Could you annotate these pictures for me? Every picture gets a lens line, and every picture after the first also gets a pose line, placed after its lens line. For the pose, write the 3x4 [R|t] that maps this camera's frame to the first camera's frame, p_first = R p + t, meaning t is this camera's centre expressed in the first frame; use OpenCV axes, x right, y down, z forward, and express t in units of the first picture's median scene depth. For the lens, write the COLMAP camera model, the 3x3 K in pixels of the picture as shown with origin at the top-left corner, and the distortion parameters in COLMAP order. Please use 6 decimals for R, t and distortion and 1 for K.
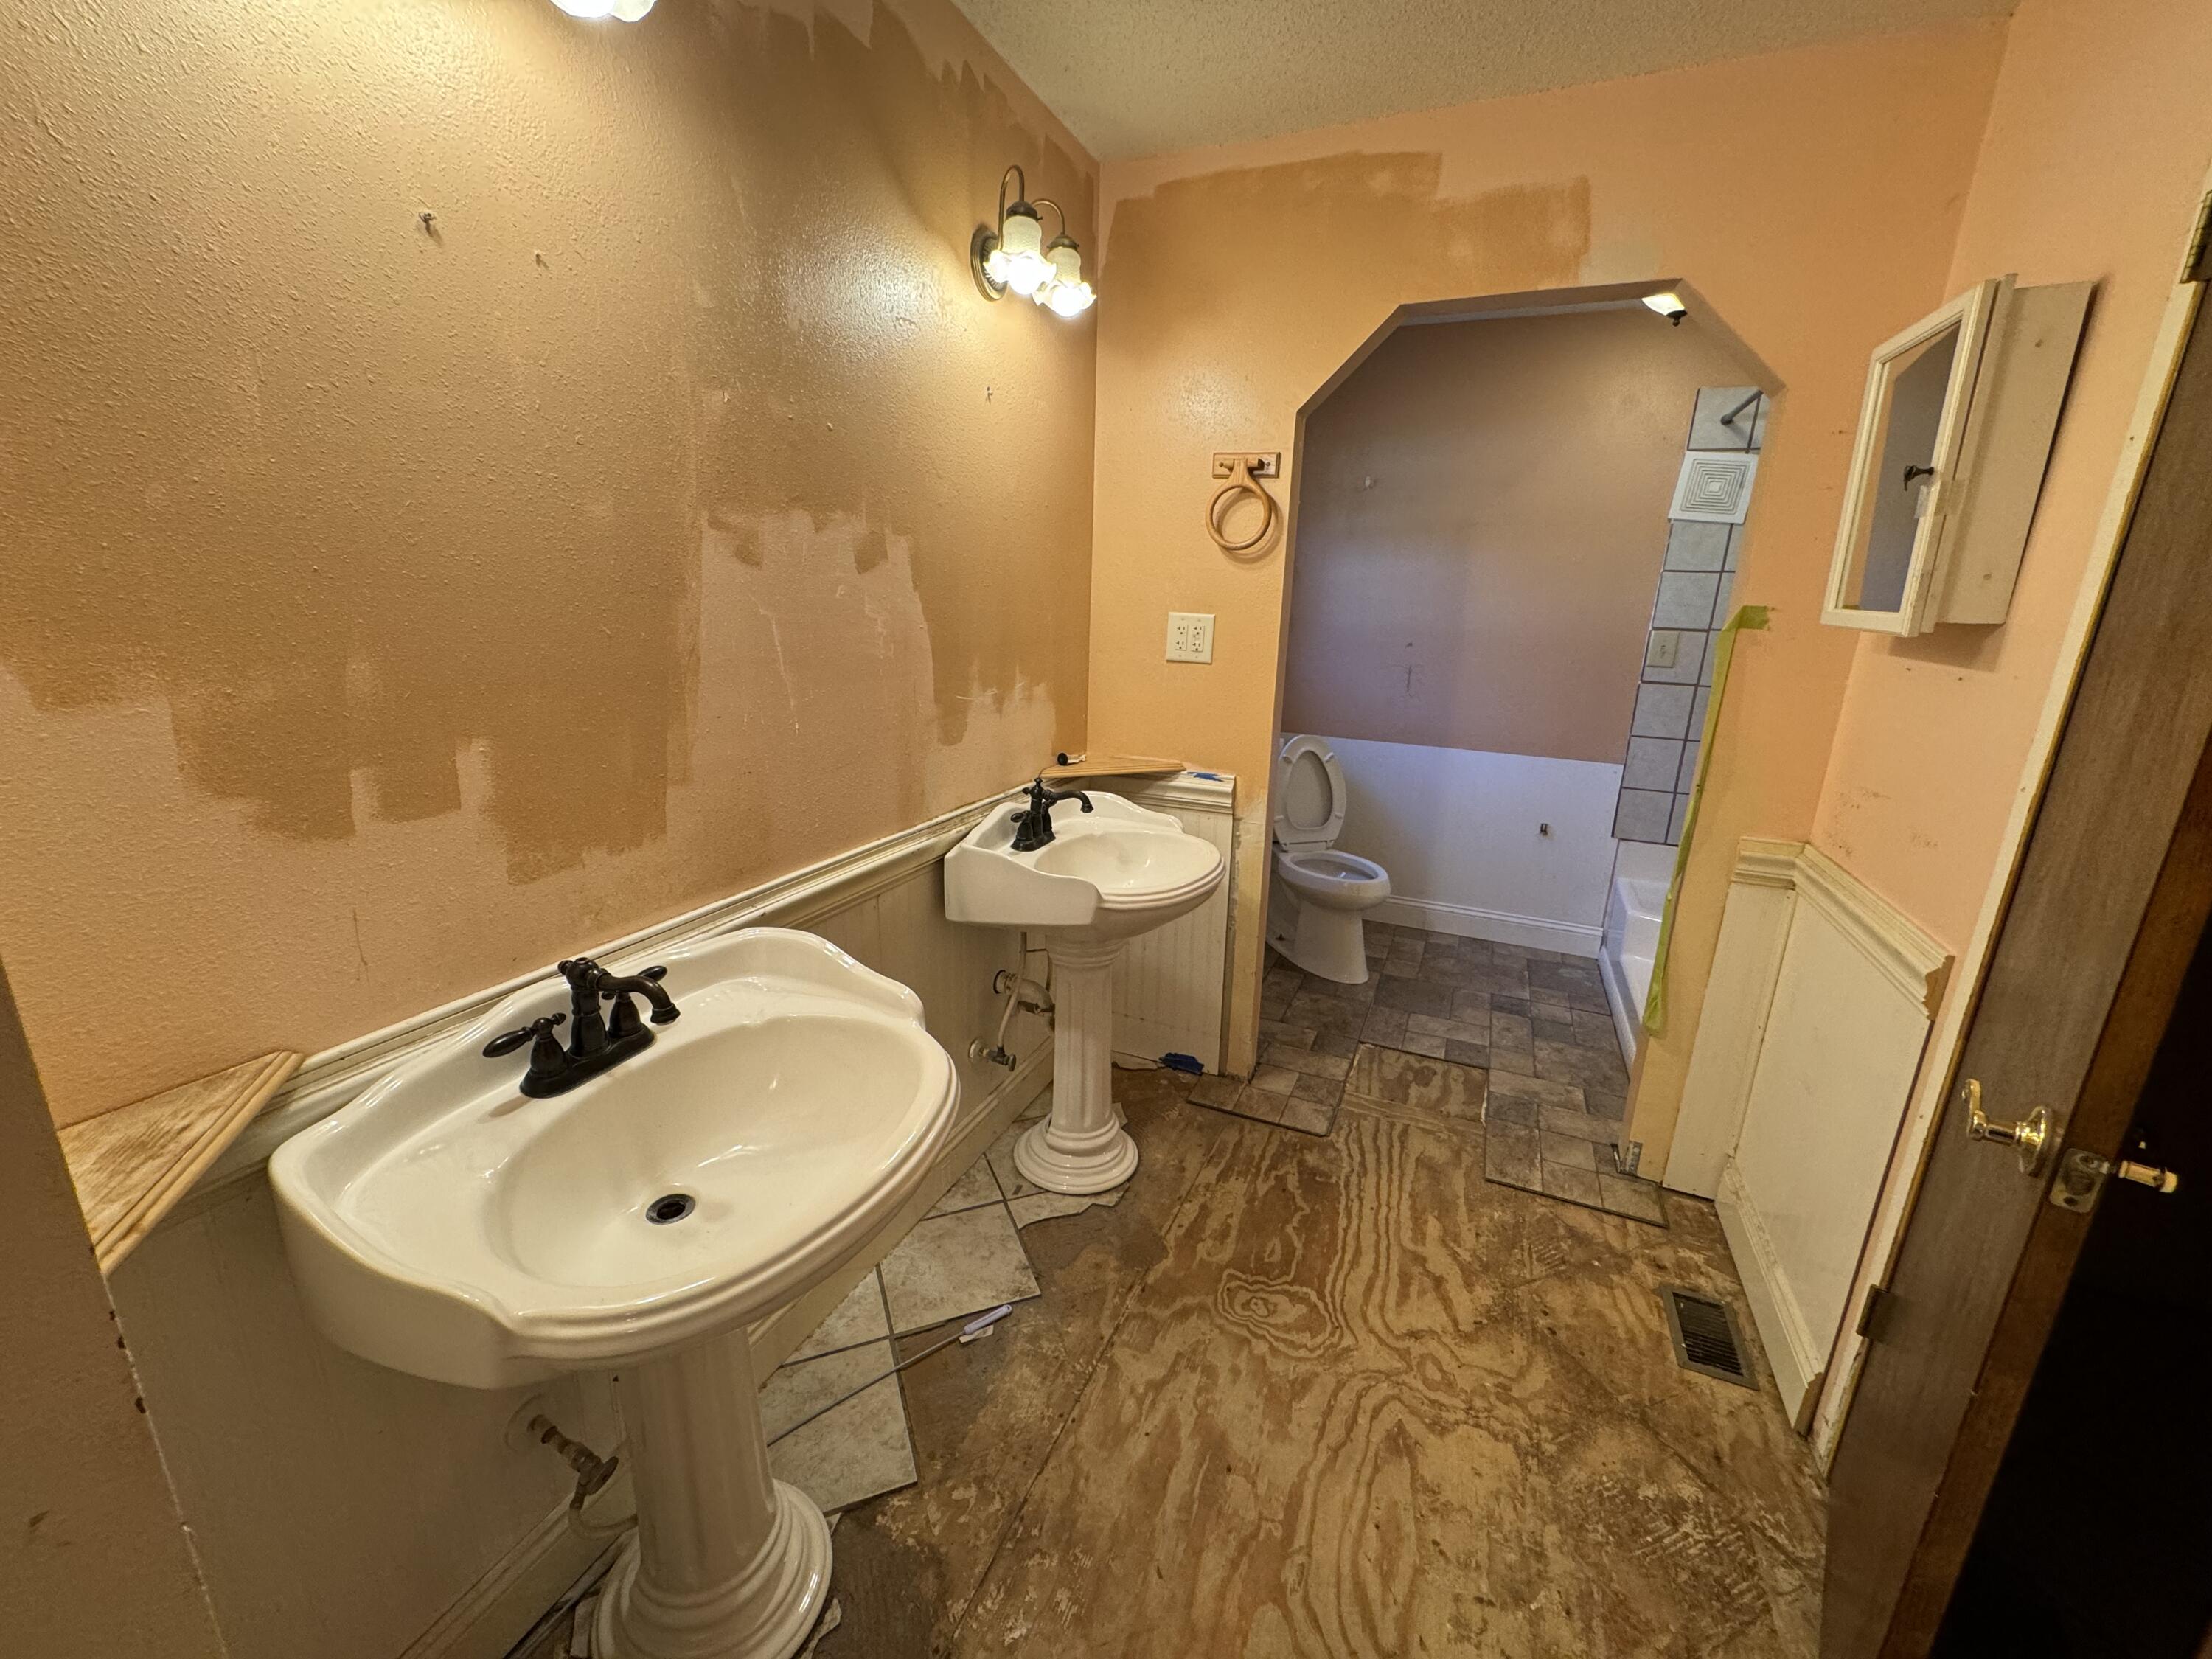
lens RADIAL K [[889.6, 0, 1100.6], [0, 889.6, 824.8], [0, 0, 1]] dist [0.002026, -0.001339]
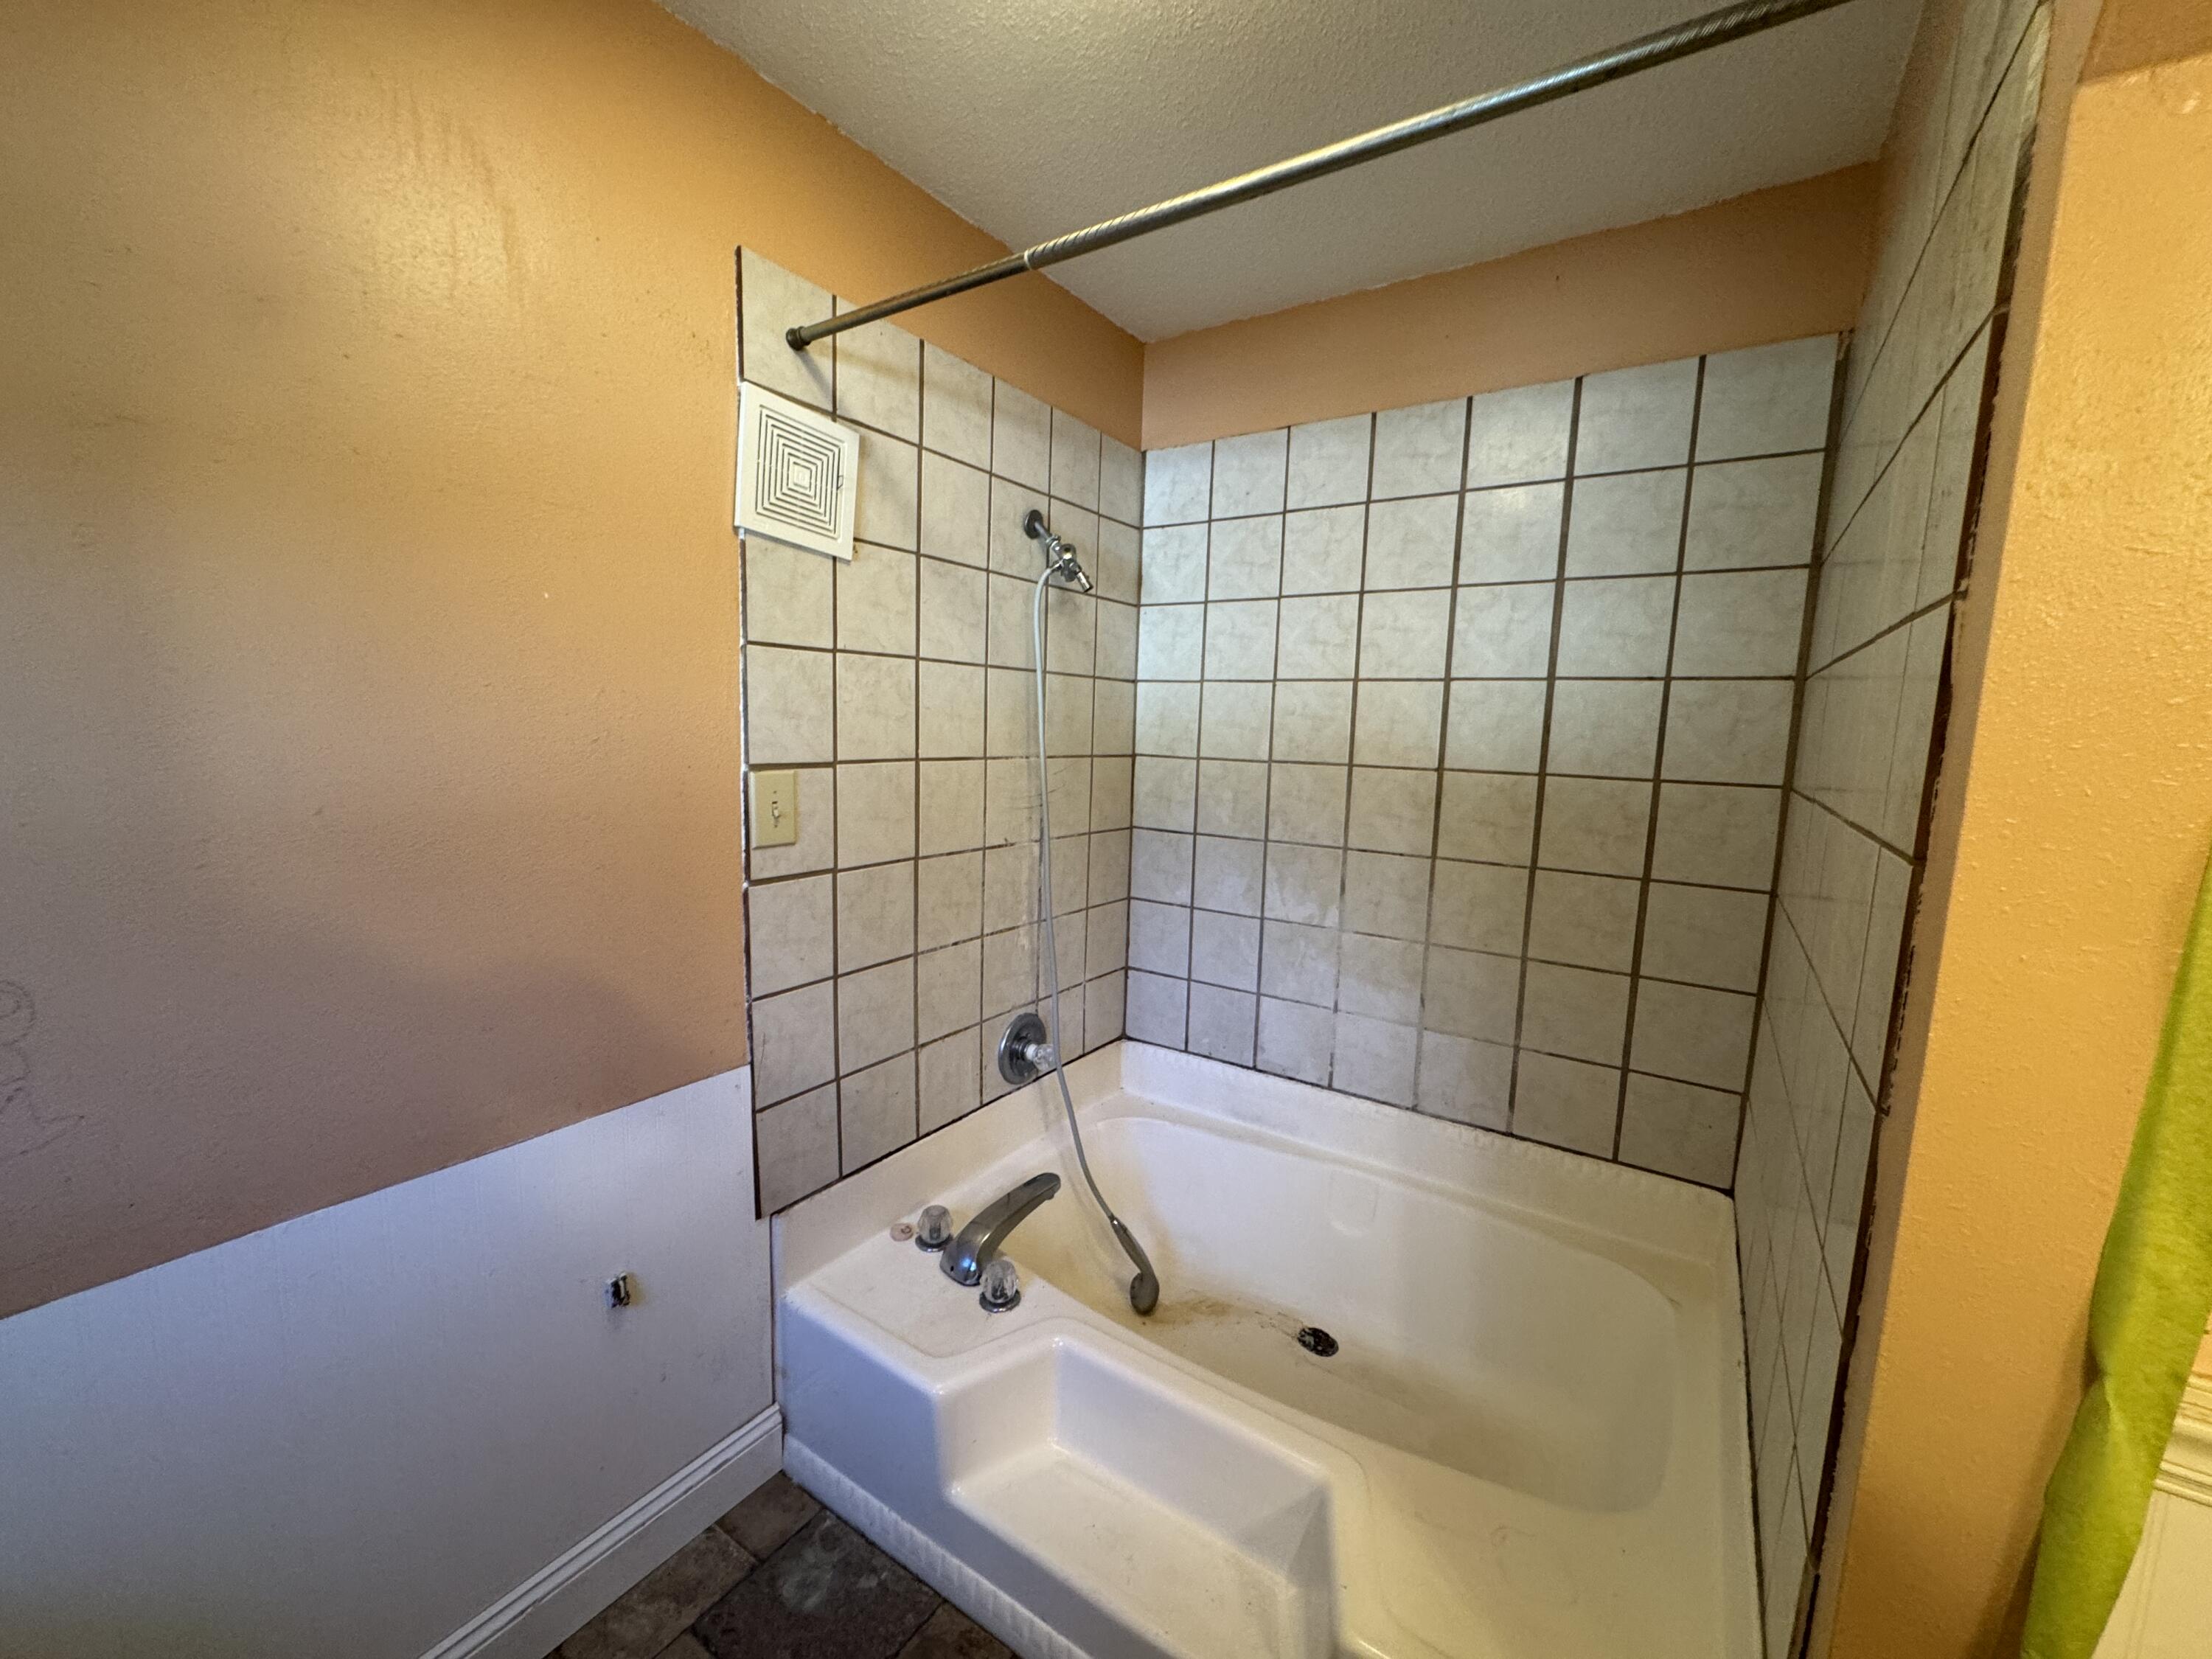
lens RADIAL K [[889.6, 0, 1110.4], [0, 889.6, 825.9], [0, 0, 1]] dist [0.002026, -0.001339]
pose [[0.182634, -0.161762, 0.969782, 0.218290], [0.201492, 0.971594, 0.124118, -0.217393], [-0.962313, 0.172735, 0.210040, 0.757793]]
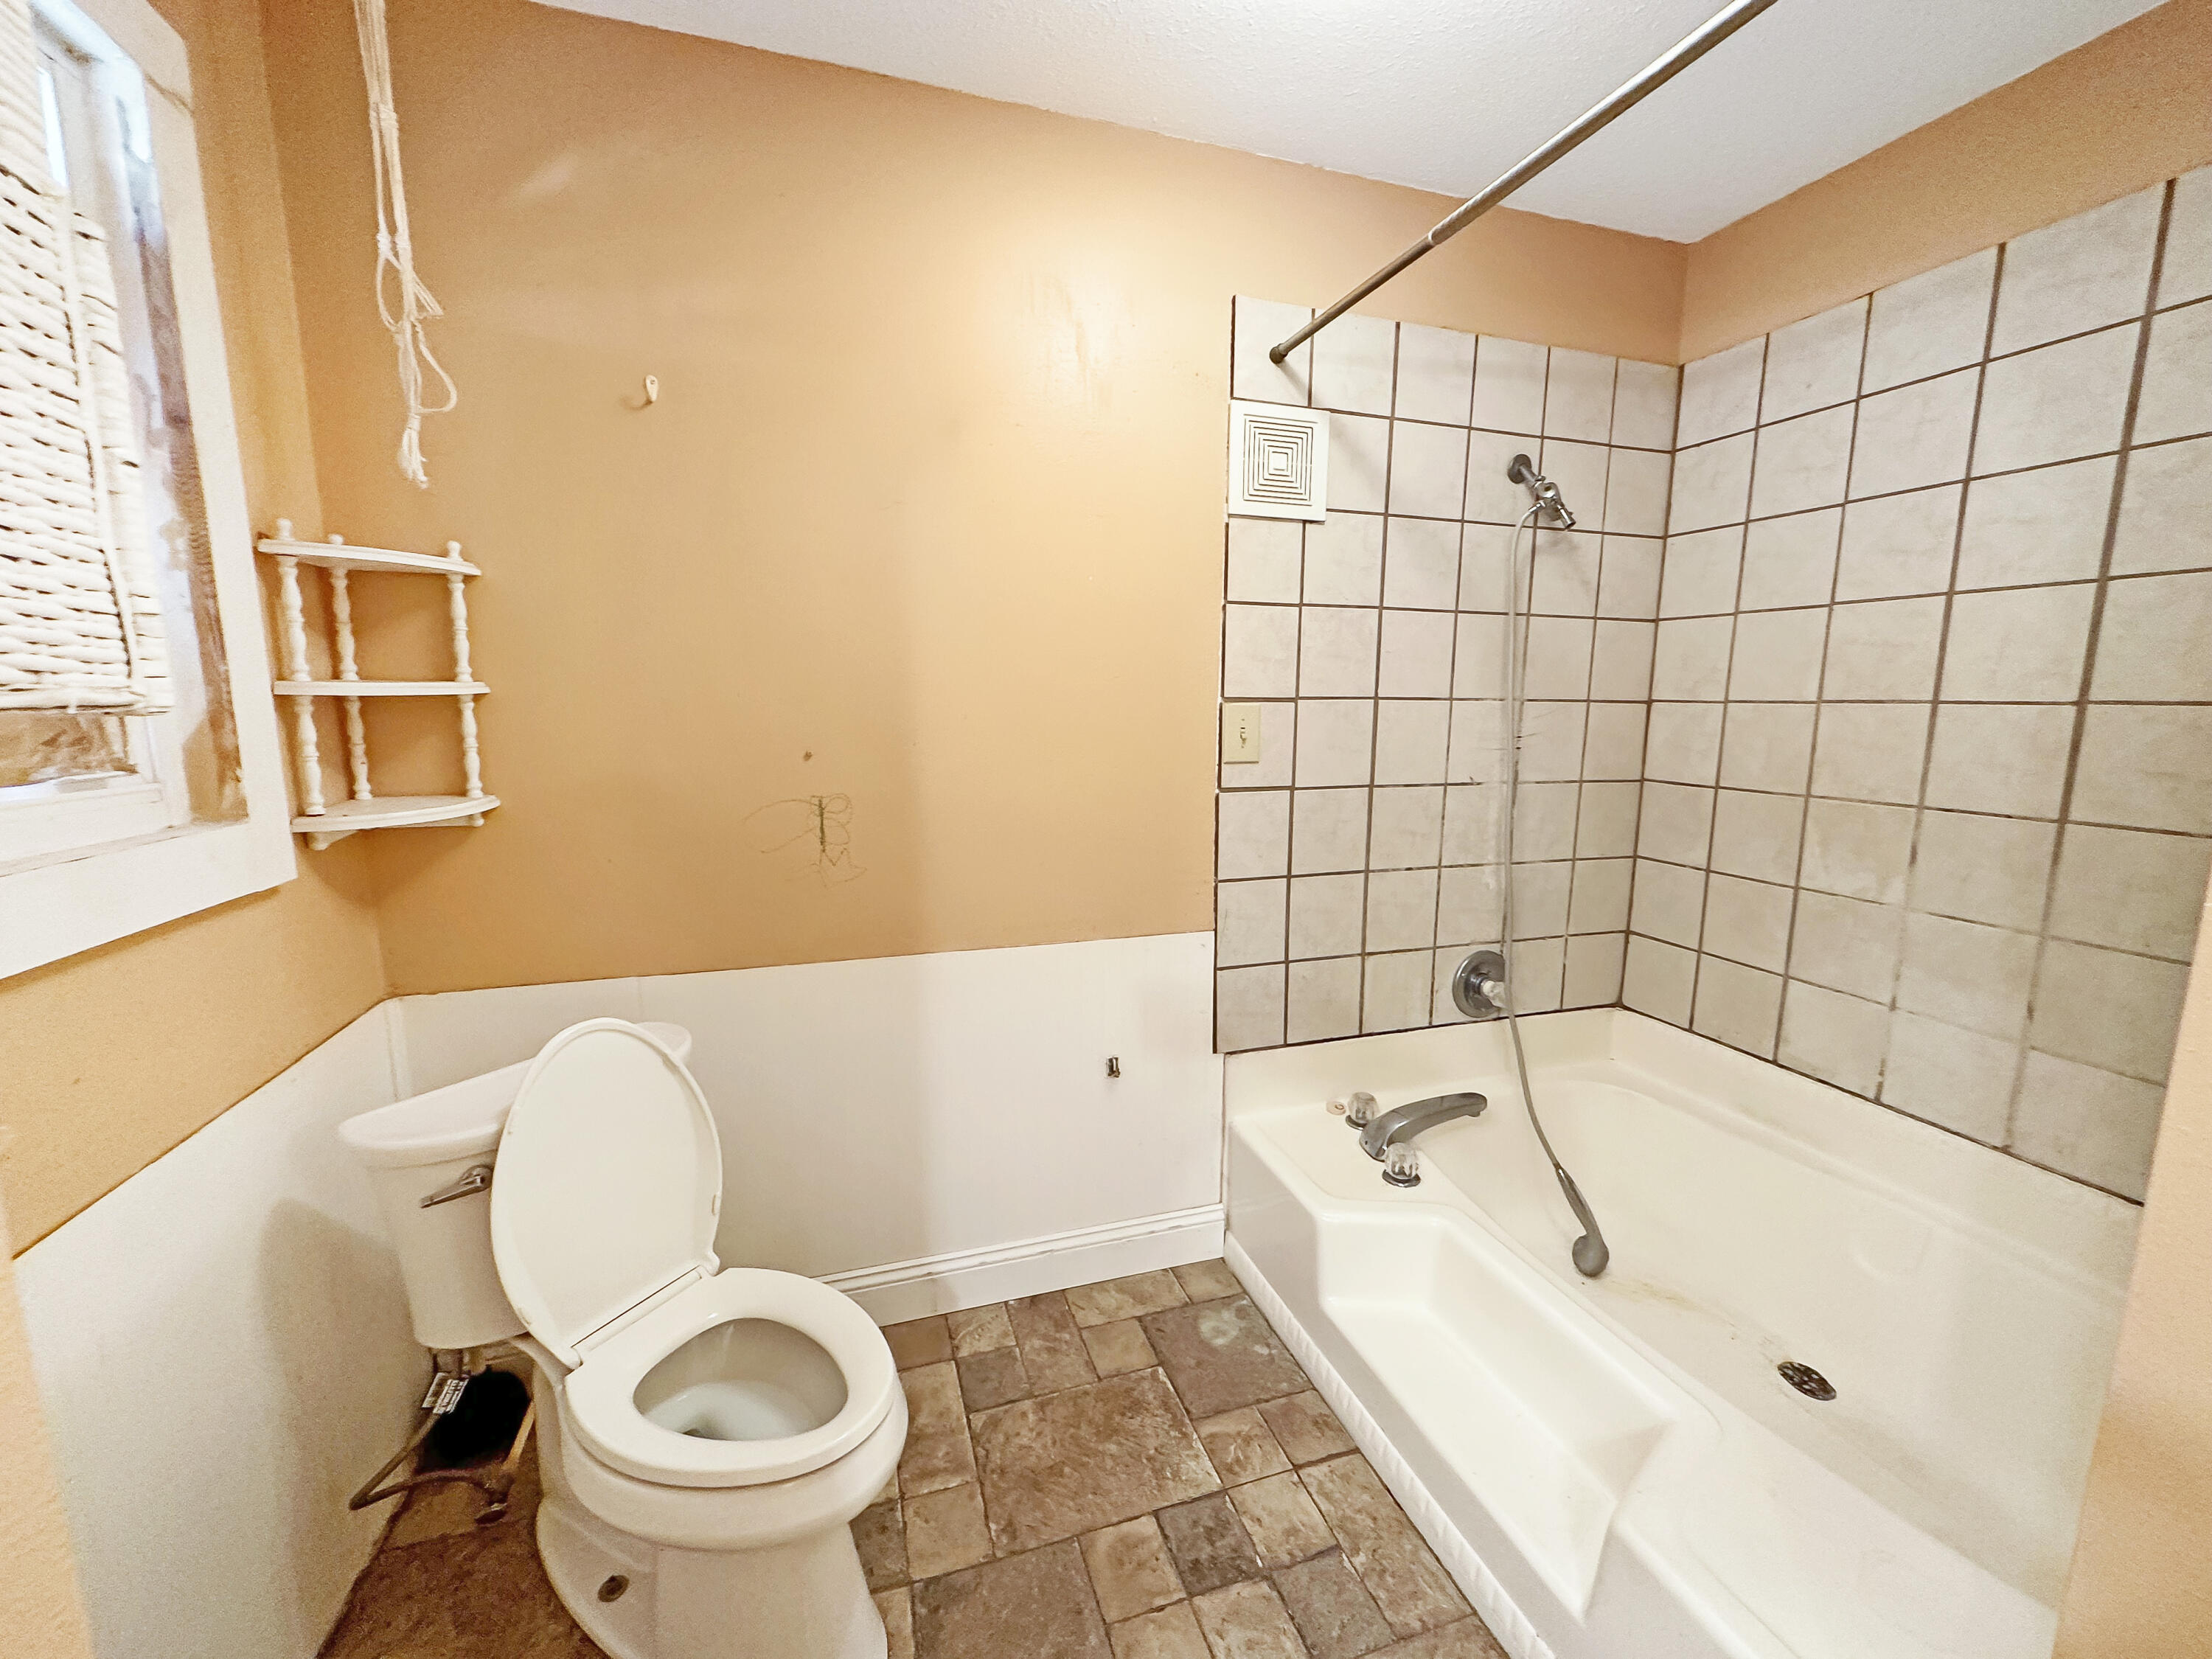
lens RADIAL K [[1025.0, 0, 1169.7], [0, 1025.0, 872.6], [0, 0, 1]] dist [0.000090, -0.000759]
pose [[0.754949, -0.137303, 0.641249, 0.151895], [0.178133, 0.984006, 0.000975, -0.119686], [-0.631127, 0.113491, 0.767332, 0.536984]]
